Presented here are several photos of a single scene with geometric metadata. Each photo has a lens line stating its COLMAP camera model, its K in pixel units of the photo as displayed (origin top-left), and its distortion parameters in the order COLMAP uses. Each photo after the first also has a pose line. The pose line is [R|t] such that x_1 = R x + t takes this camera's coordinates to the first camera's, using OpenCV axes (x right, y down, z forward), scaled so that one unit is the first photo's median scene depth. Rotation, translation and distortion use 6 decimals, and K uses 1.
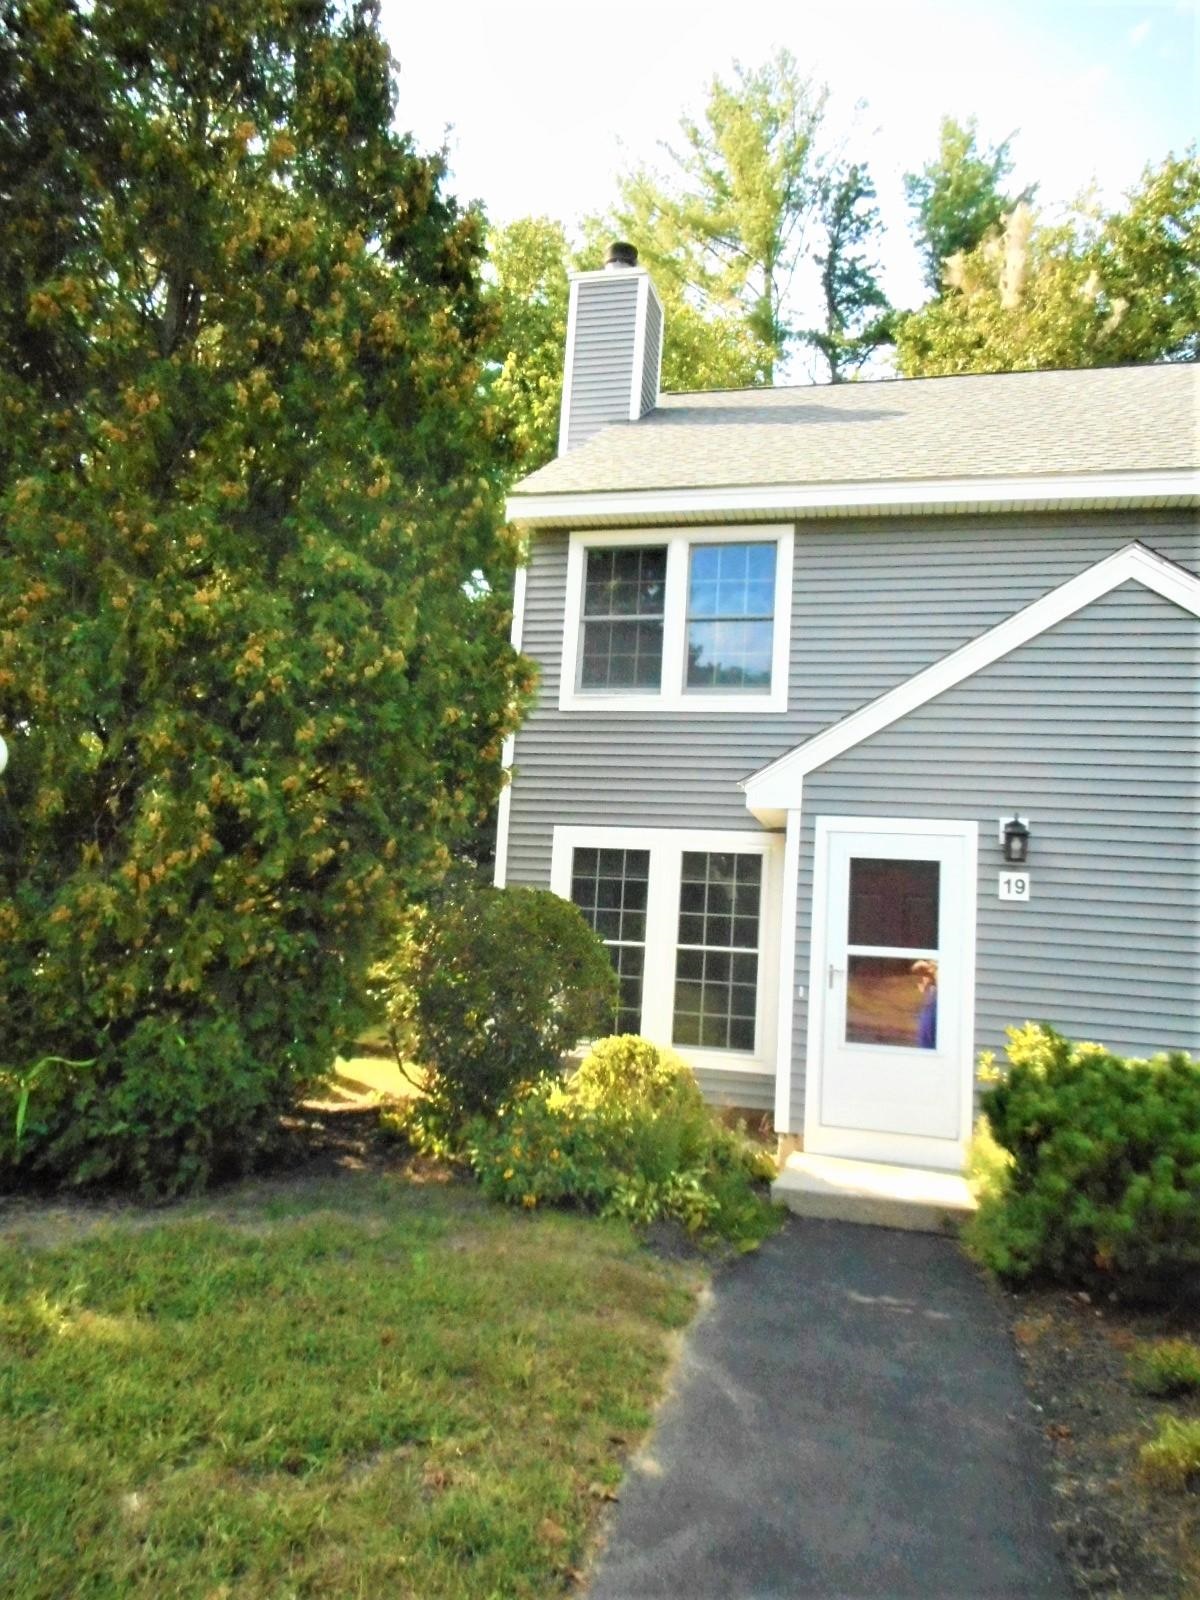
lens RADIAL K [[1141.7, 0, 599.1], [0, 1141.7, 797.8], [0, 0, 1]] dist [-0.004101, 0.004480]
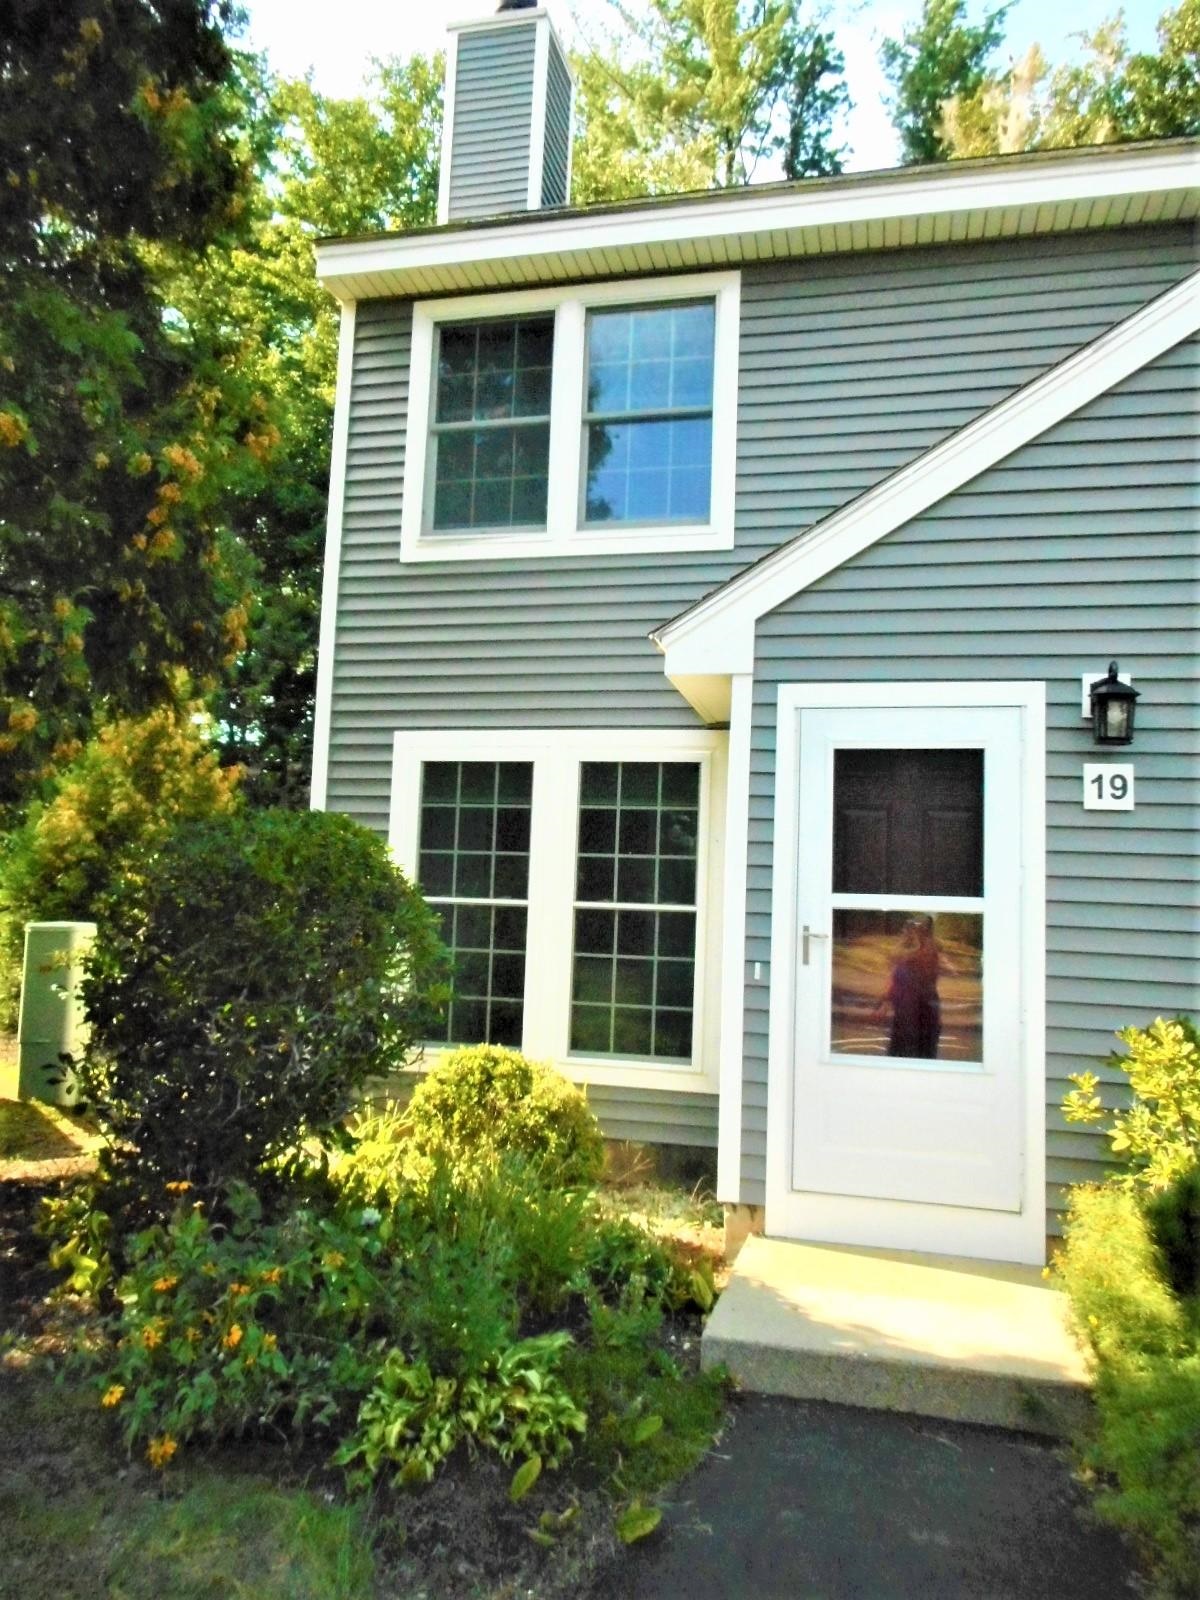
lens RADIAL K [[1141.7, 0, 599.1], [0, 1141.7, 797.8], [0, 0, 1]] dist [-0.004101, 0.004480]
pose [[0.999511, -0.021763, 0.022464, 0.074366], [0.021148, 0.999405, 0.027242, 0.054401], [-0.023044, -0.026753, 0.999376, 0.363158]]
